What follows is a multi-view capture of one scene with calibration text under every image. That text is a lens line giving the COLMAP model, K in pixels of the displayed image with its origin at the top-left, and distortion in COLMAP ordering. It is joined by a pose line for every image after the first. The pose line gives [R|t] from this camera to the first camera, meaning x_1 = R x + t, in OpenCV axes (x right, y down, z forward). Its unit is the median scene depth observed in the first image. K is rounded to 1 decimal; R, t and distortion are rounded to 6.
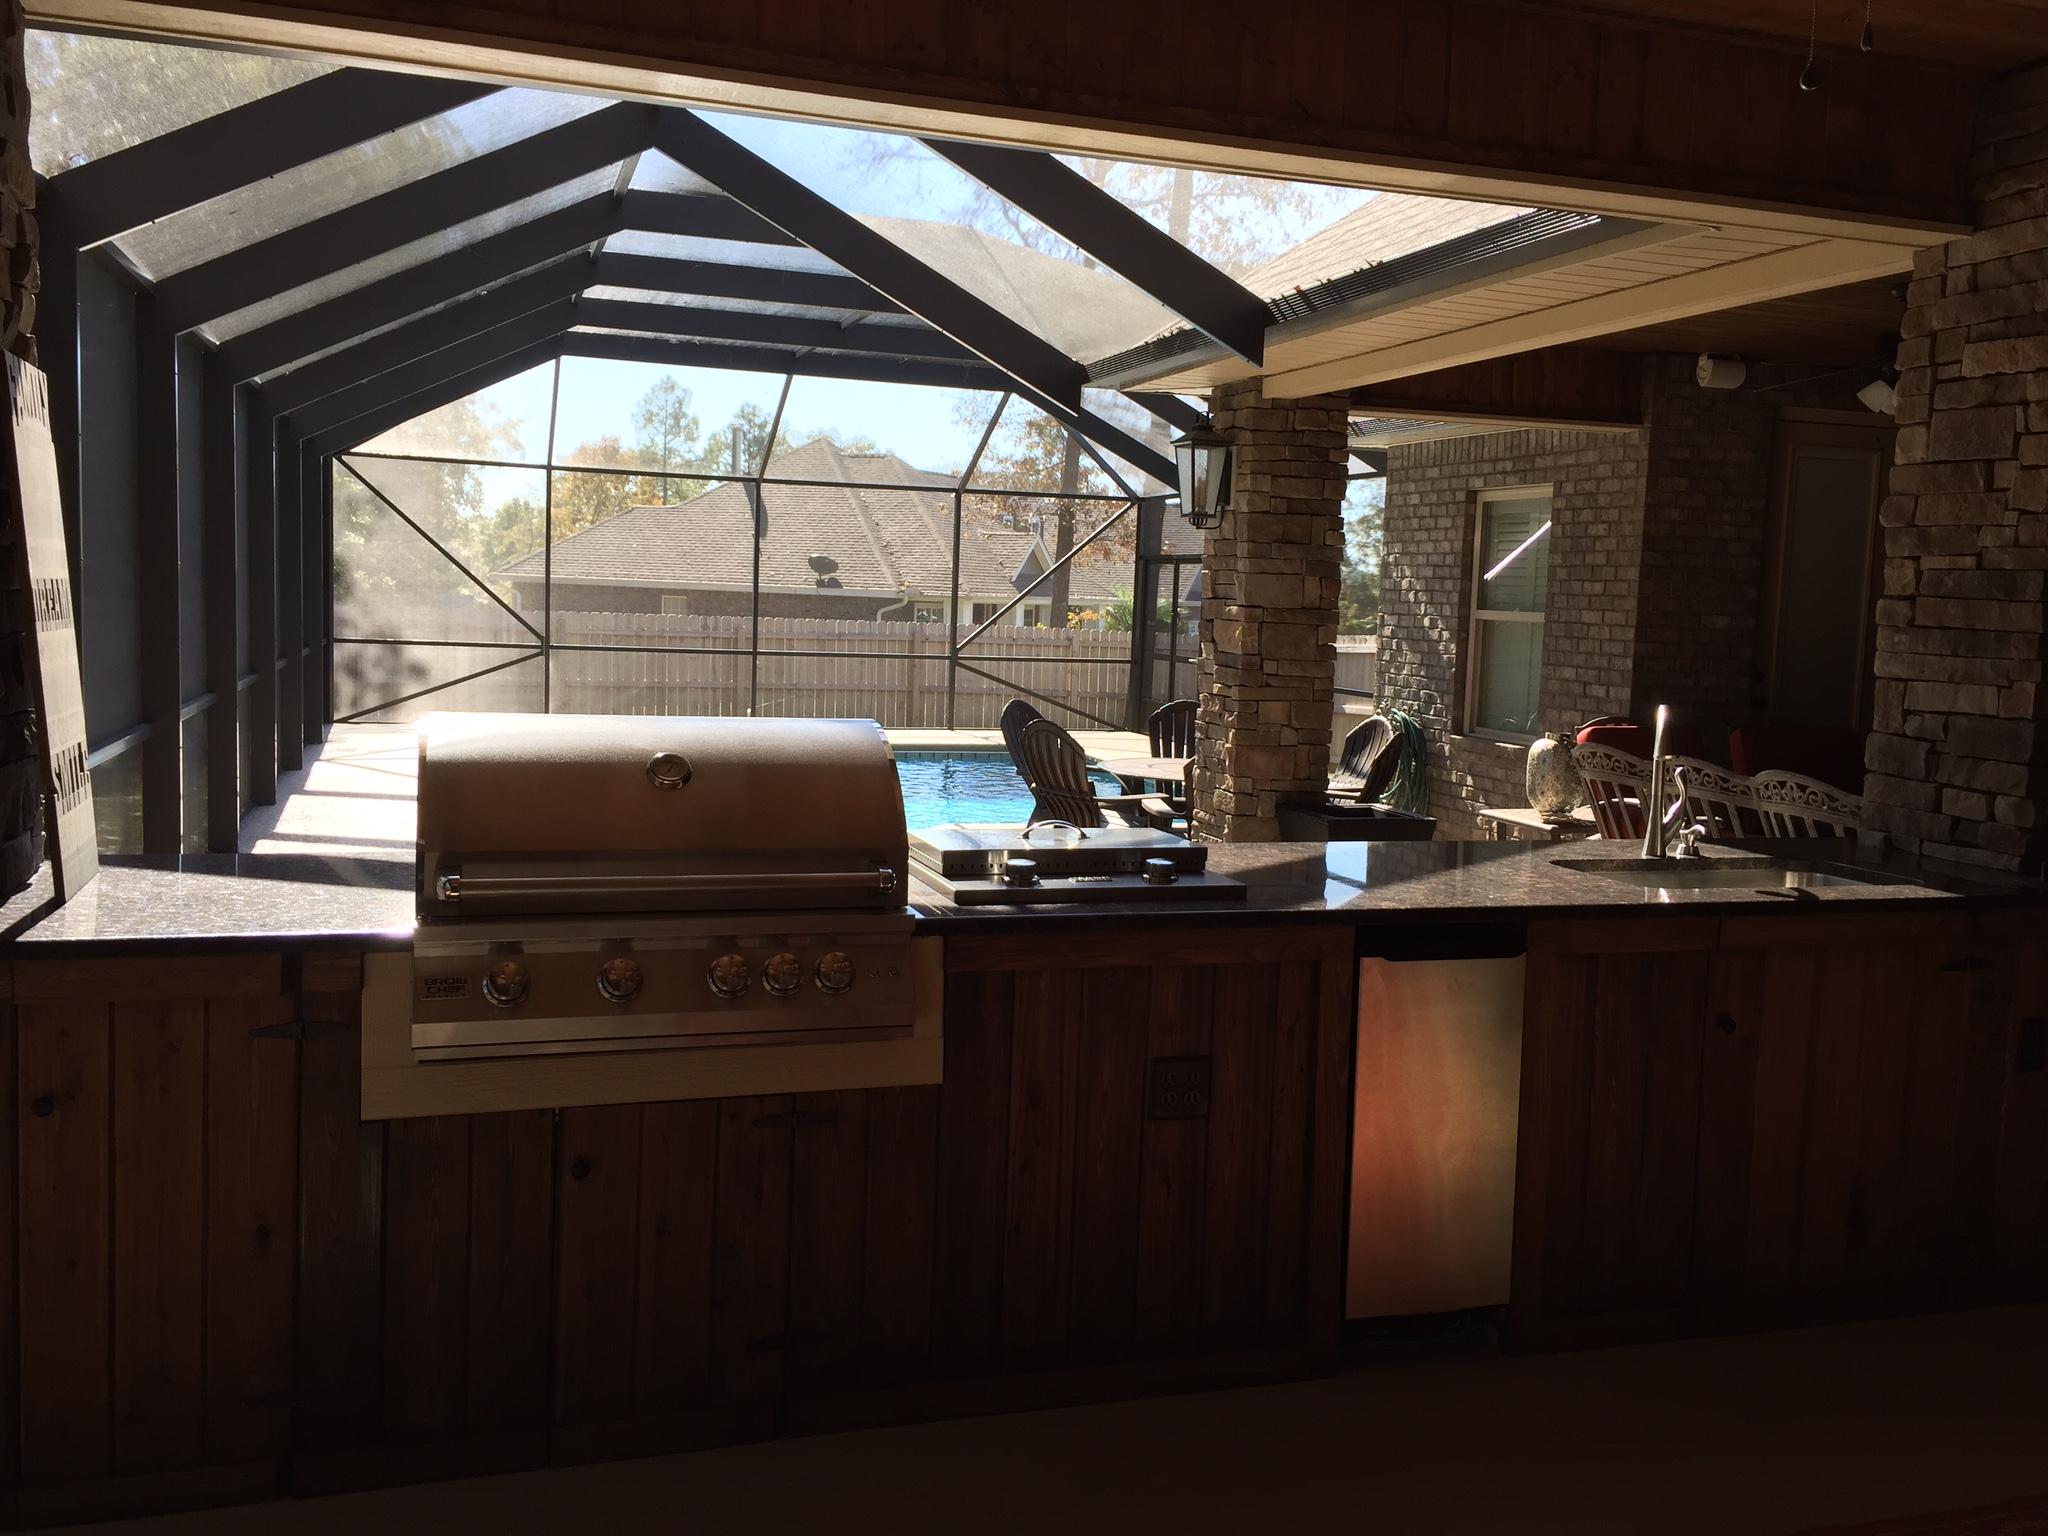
lens RADIAL K [[1737.0, 0, 1034.9], [0, 1737.0, 744.7], [0, 0, 1]] dist [0.066729, -0.079231]
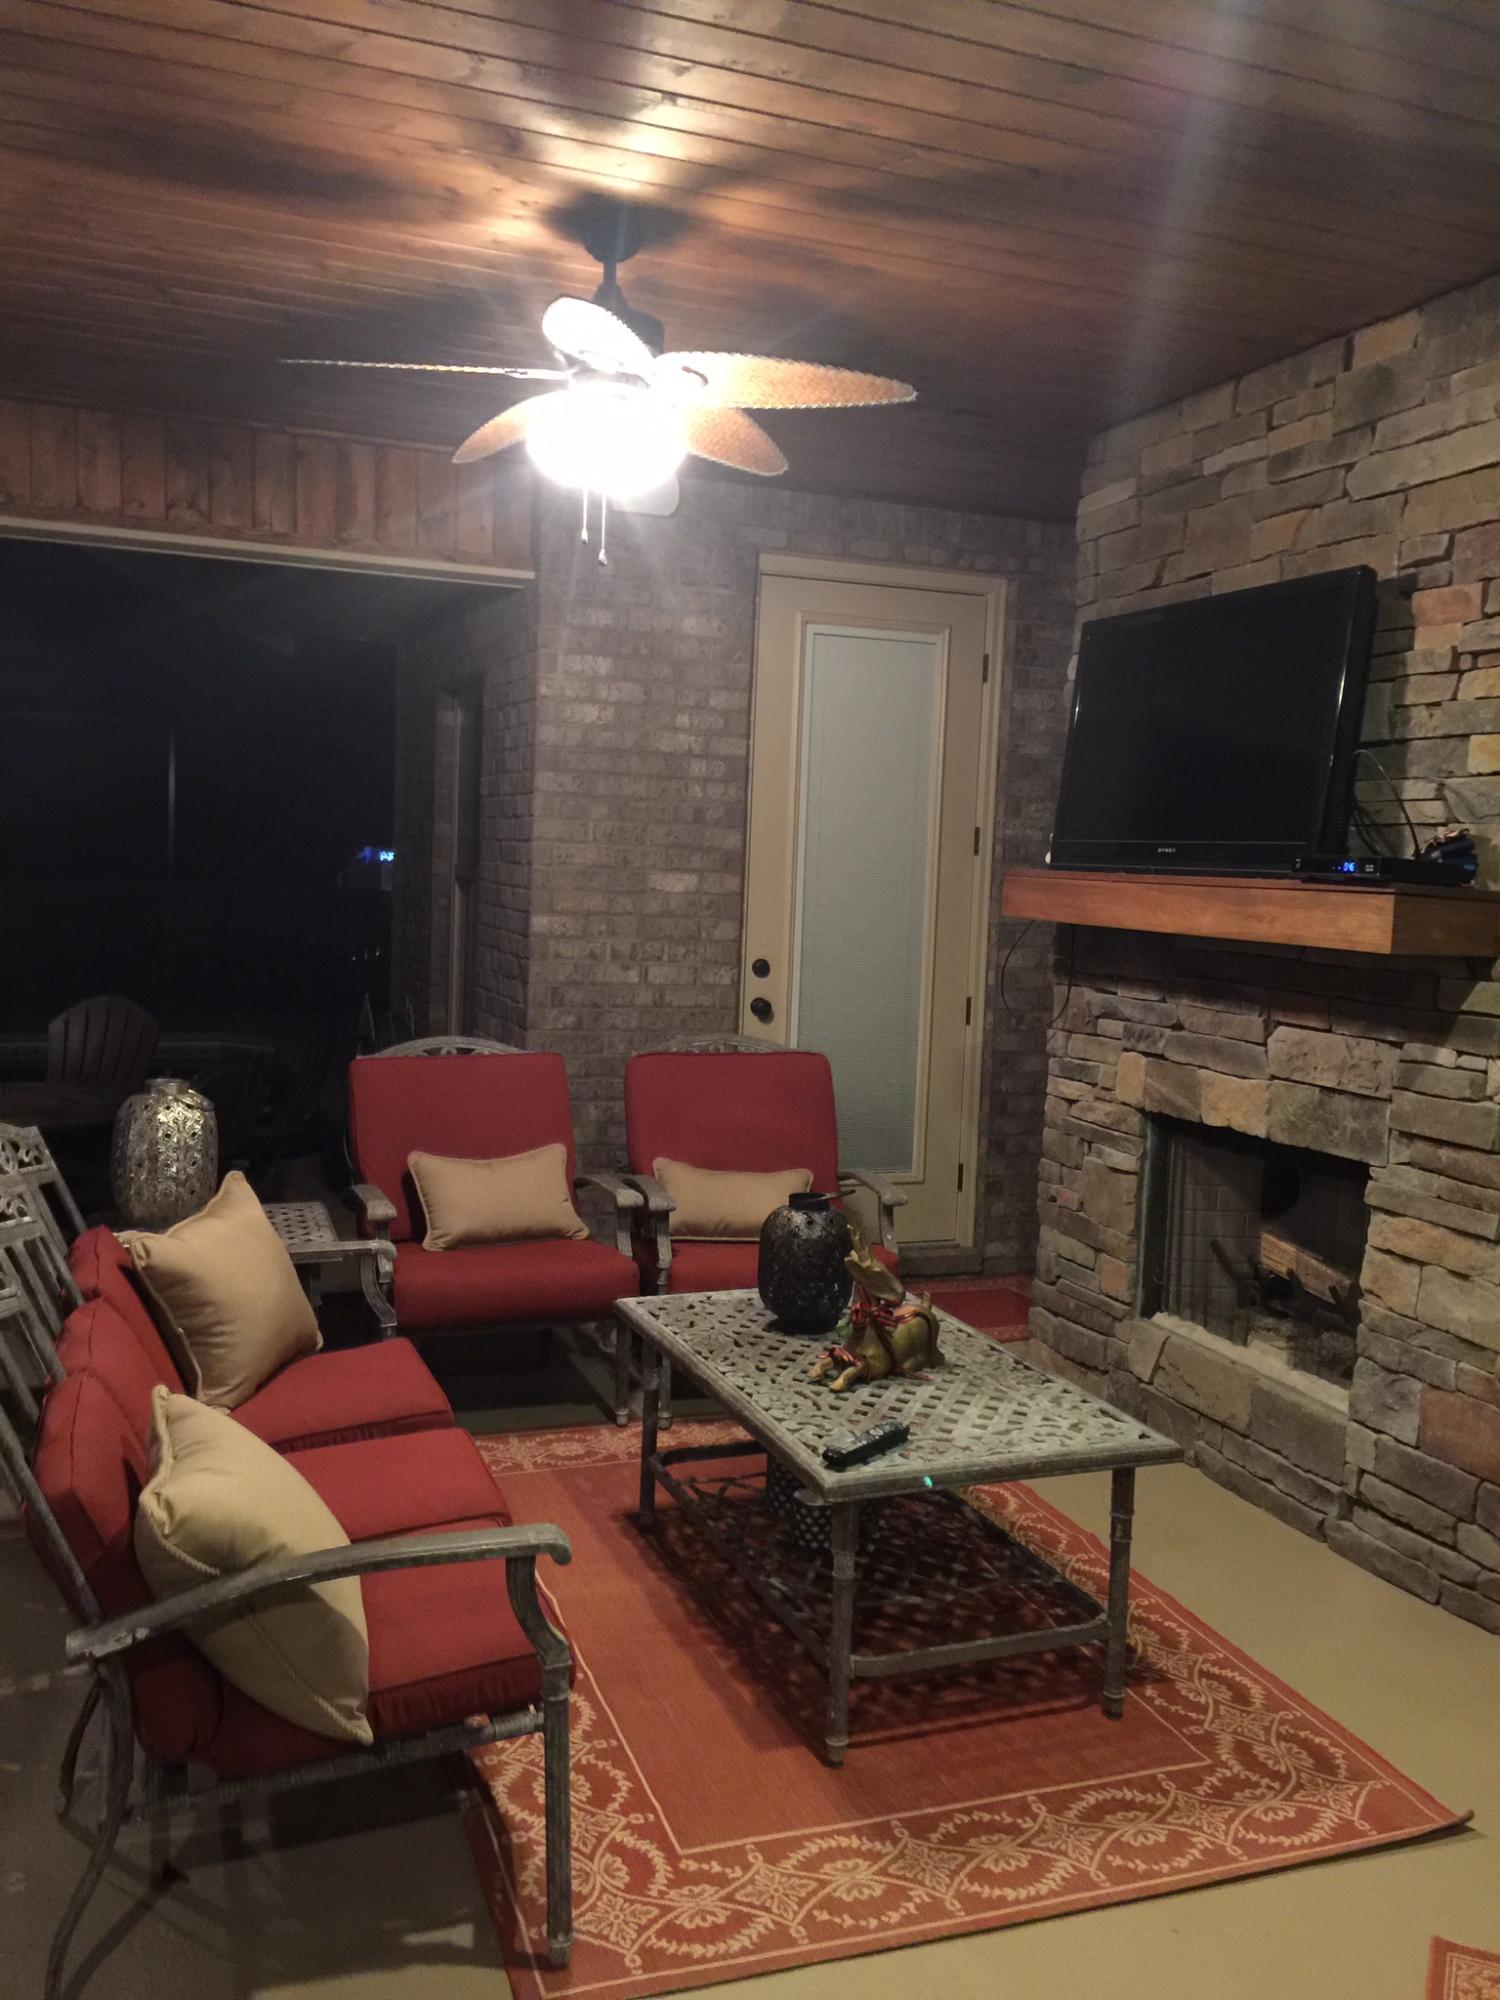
lens RADIAL K [[1696.2, 0, 750.8], [0, 1696.2, 990.1], [0, 0, 1]] dist [0.066729, -0.079231]
pose [[0.999118, -0.001233, 0.041970, 0.397244], [0.001553, 0.999970, -0.007592, -0.026192], [-0.041959, 0.007650, 0.999090, 0.380338]]
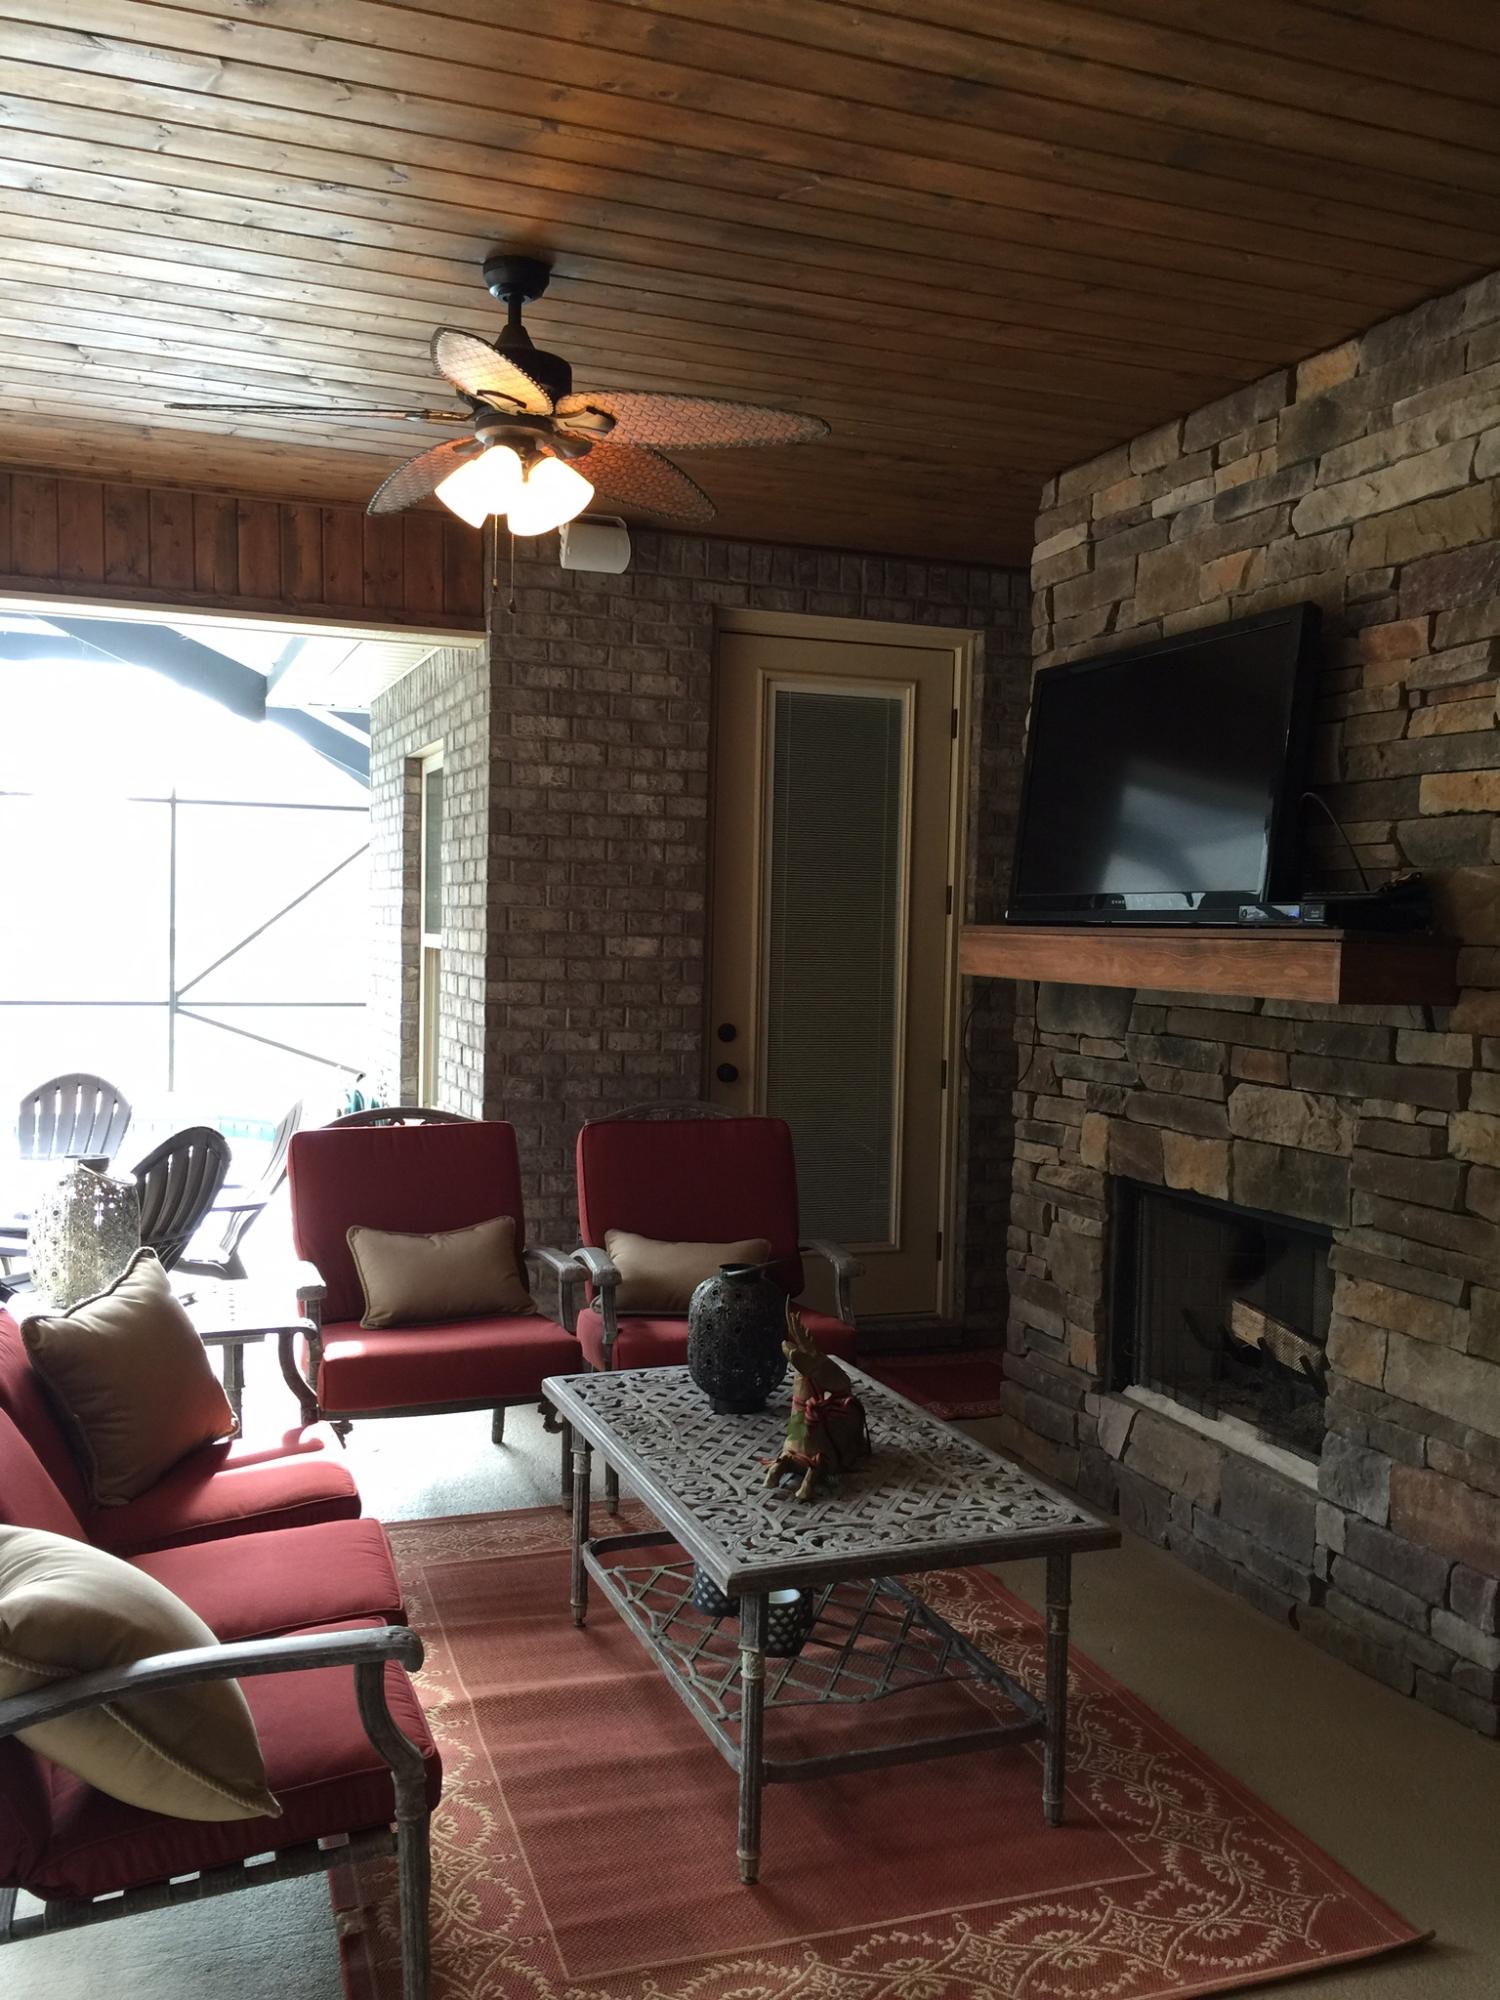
lens RADIAL K [[1708.4, 0, 733.9], [0, 1708.4, 1008.2], [0, 0, 1]] dist [0.069850, -0.074807]
pose [[0.999581, -0.013676, 0.025506, 0.415652], [0.014658, 0.999143, -0.038716, -0.024143], [-0.024955, 0.039073, 0.998925, 0.392167]]
